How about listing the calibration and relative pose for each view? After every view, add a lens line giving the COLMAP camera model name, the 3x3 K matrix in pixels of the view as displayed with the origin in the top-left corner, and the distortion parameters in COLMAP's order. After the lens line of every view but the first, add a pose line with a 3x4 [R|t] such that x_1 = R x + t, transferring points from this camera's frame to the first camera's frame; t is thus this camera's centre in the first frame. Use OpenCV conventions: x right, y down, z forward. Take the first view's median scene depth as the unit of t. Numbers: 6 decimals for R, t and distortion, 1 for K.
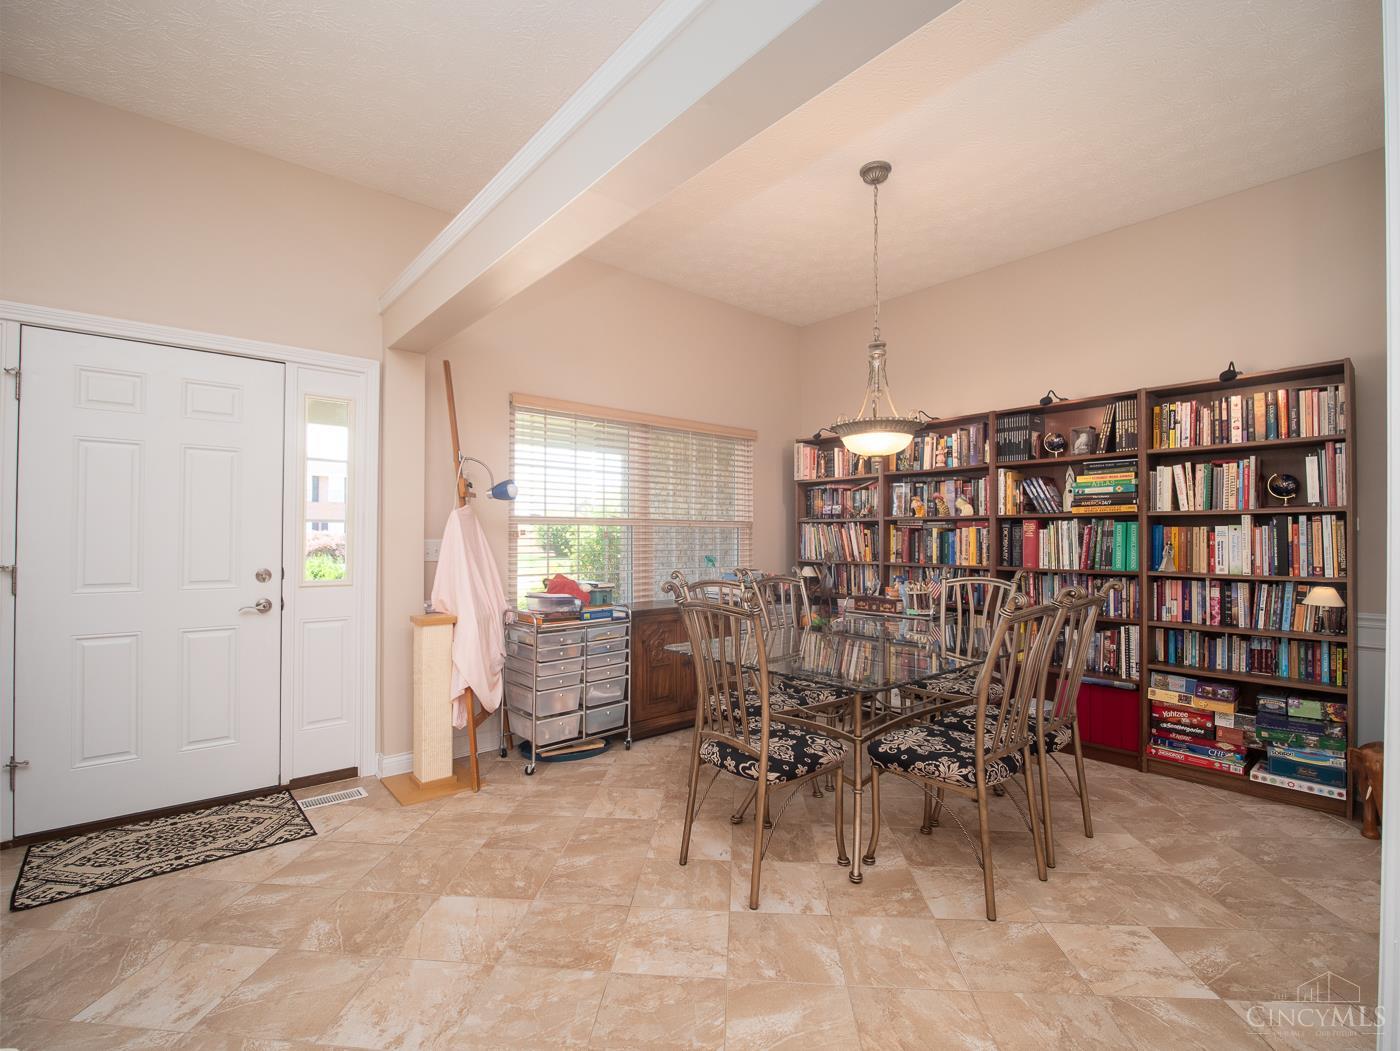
lens RADIAL K [[641.5, 0, 689.1], [0, 641.5, 523.4], [0, 0, 1]] dist [-0.024141, 0.000111]
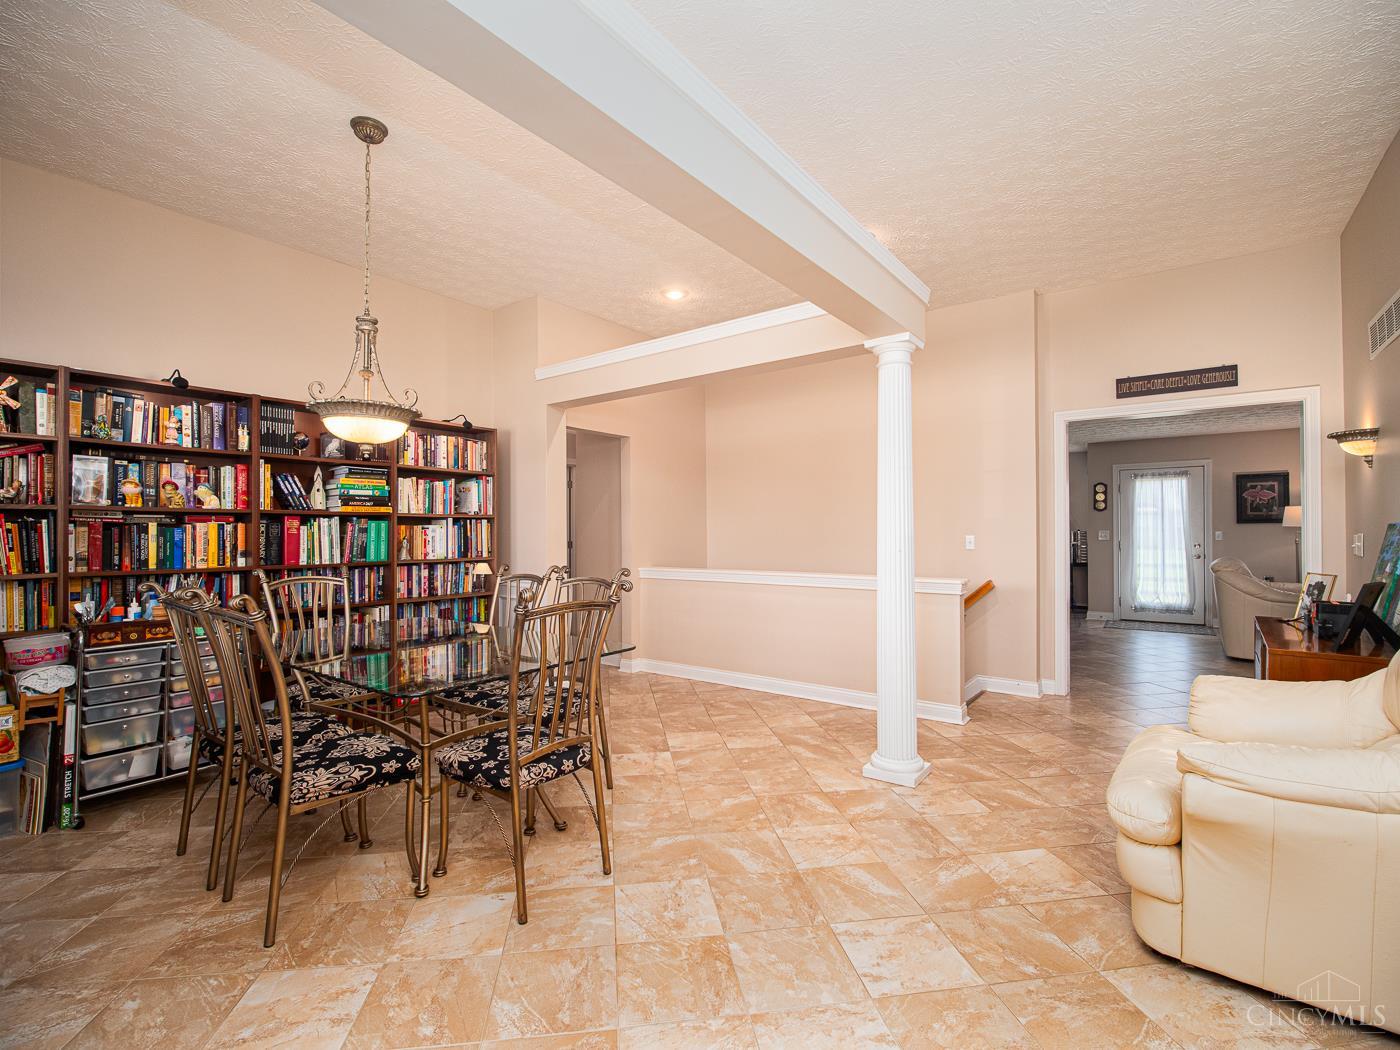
lens RADIAL K [[641.5, 0, 689.1], [0, 641.5, 522.9], [0, 0, 1]] dist [-0.024141, 0.000111]
pose [[-0.220127, 0.011857, 0.975399, -0.627262], [-0.017544, 0.999716, -0.016112, 0.011277], [-0.975313, -0.020659, -0.219857, 0.697038]]
